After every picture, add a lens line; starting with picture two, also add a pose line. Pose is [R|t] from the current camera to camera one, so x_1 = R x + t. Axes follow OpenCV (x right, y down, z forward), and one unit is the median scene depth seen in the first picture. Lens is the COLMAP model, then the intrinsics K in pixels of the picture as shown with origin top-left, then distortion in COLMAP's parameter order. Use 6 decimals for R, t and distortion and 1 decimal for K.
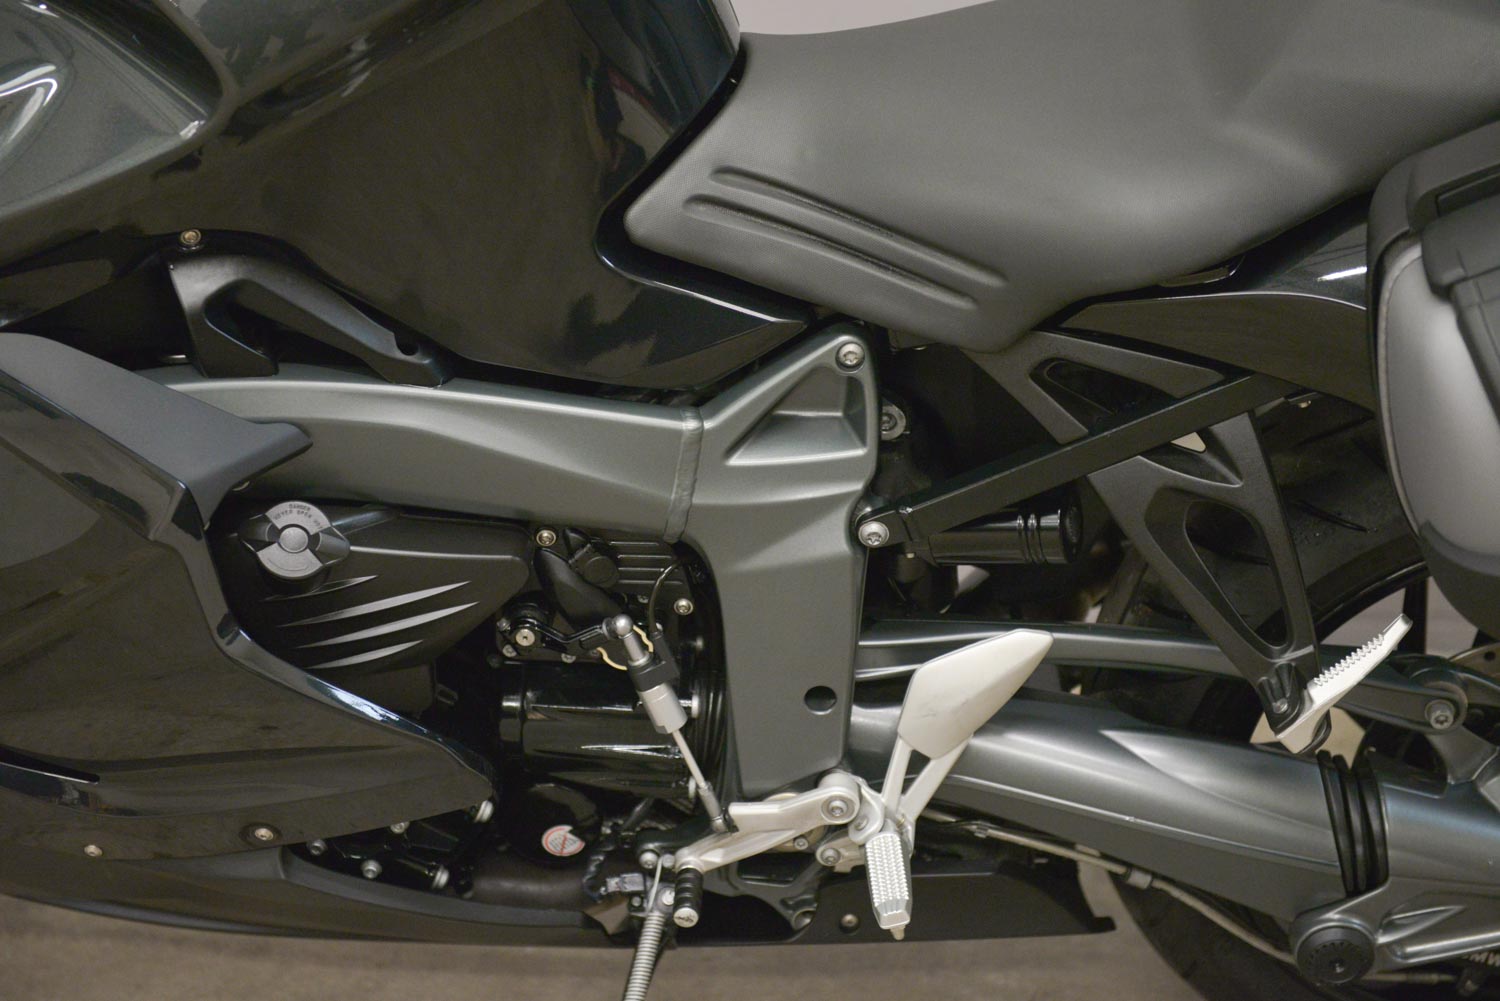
lens RADIAL K [[2956.0, 0, 750.0], [0, 2956.0, 500.5], [0, 0, 1]] dist [0.063102, 0.037948]
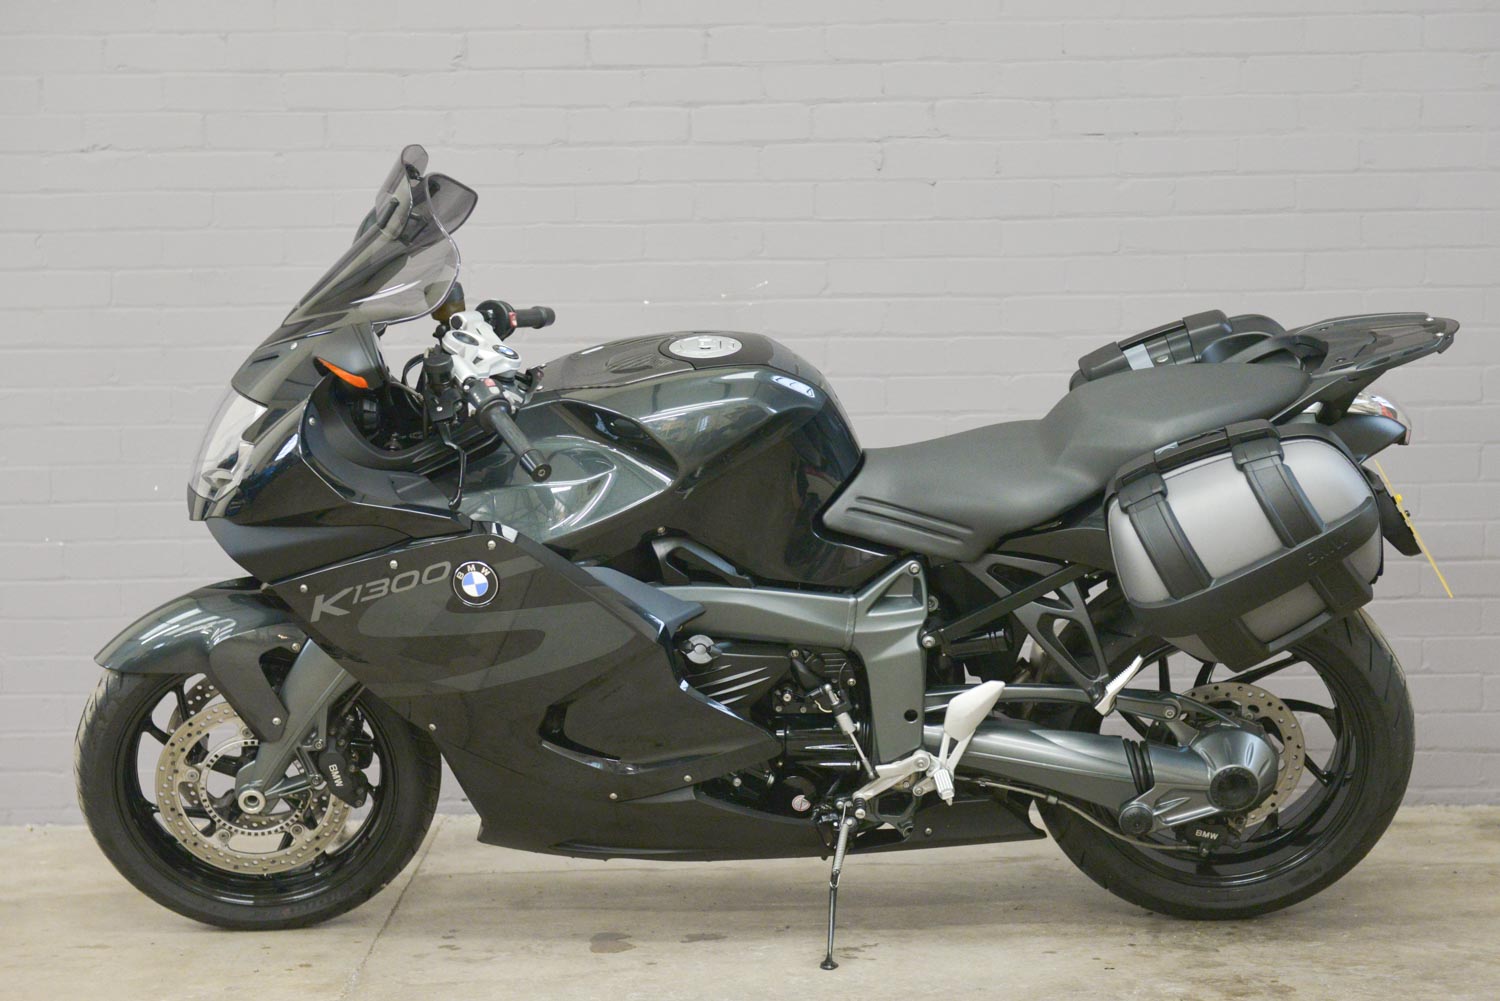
lens RADIAL K [[2956.0, 0, 750.0], [0, 2956.0, 500.5], [0, 0, 1]] dist [0.063102, 0.037948]
pose [[0.998434, -0.055922, -0.001328, -0.095497], [0.054669, 0.980535, -0.188581, 0.347708], [0.011848, 0.188213, 0.982057, -1.425113]]
